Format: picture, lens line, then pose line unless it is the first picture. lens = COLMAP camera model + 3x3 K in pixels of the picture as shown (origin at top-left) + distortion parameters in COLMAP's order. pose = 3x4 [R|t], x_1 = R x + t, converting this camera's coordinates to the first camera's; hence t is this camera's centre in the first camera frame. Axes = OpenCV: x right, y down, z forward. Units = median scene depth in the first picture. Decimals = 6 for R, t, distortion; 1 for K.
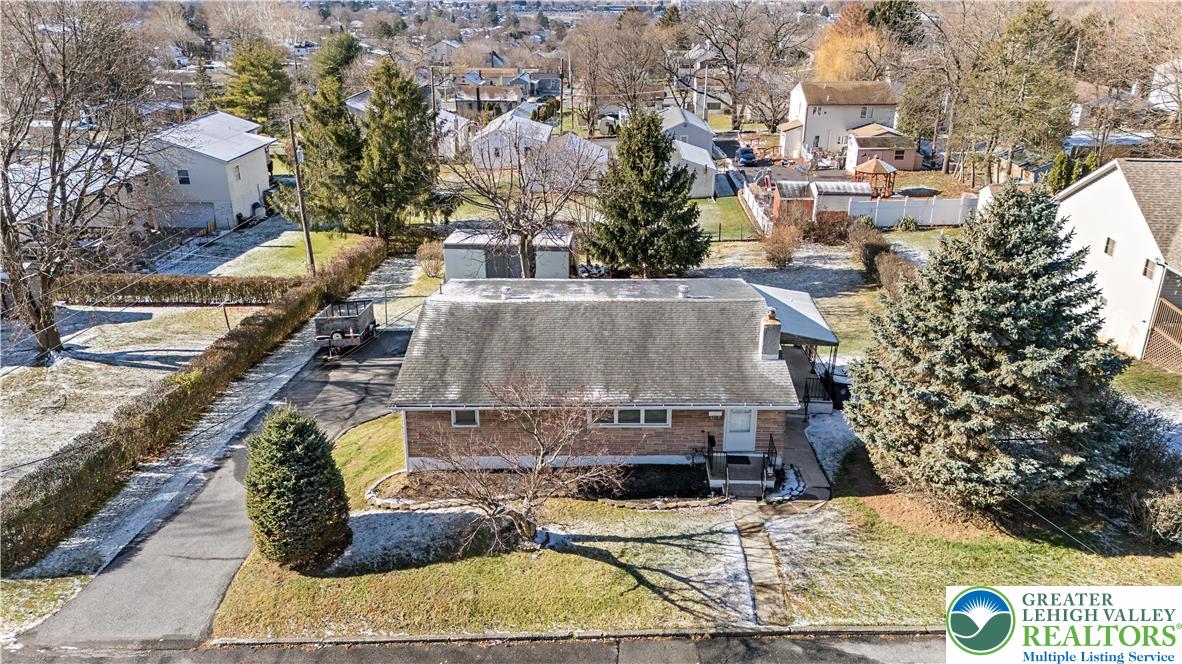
lens RADIAL K [[868.9, 0, 594.0], [0, 868.9, 326.4], [0, 0, 1]] dist [0.112372, -0.148968]
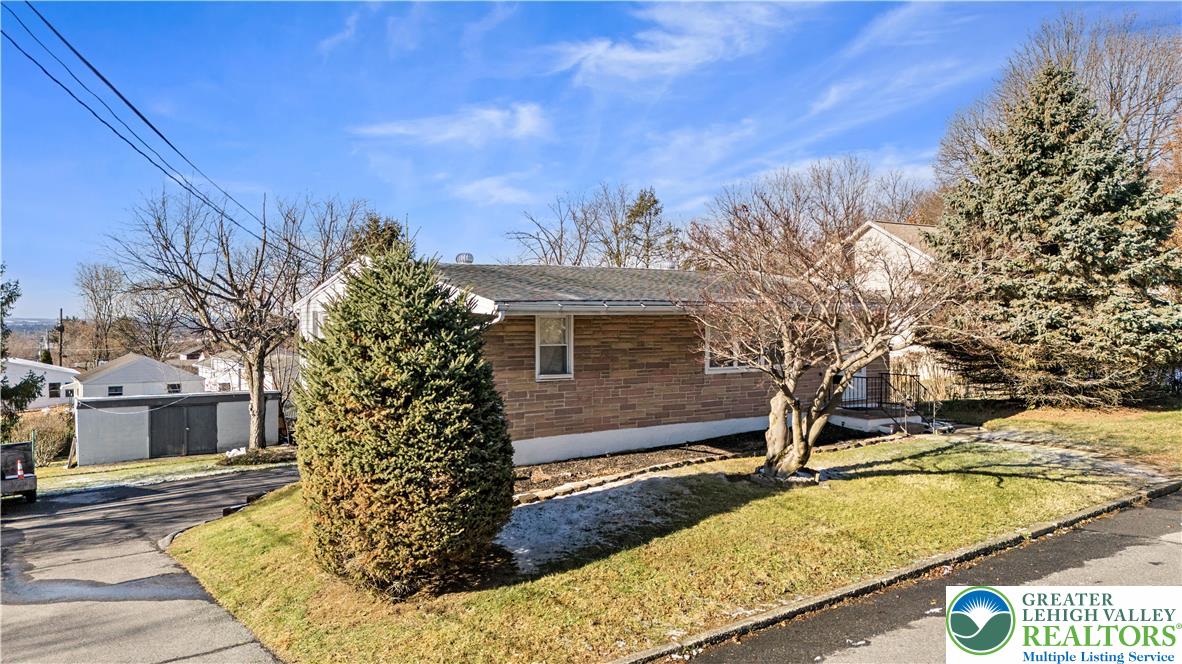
lens RADIAL K [[868.9, 0, 594.0], [0, 868.9, 326.4], [0, 0, 1]] dist [0.112372, -0.148968]
pose [[0.818949, -0.007134, 0.573821, -0.531956], [0.214387, 0.931328, -0.294391, 0.298436], [-0.532316, 0.364111, 0.764240, 0.581015]]
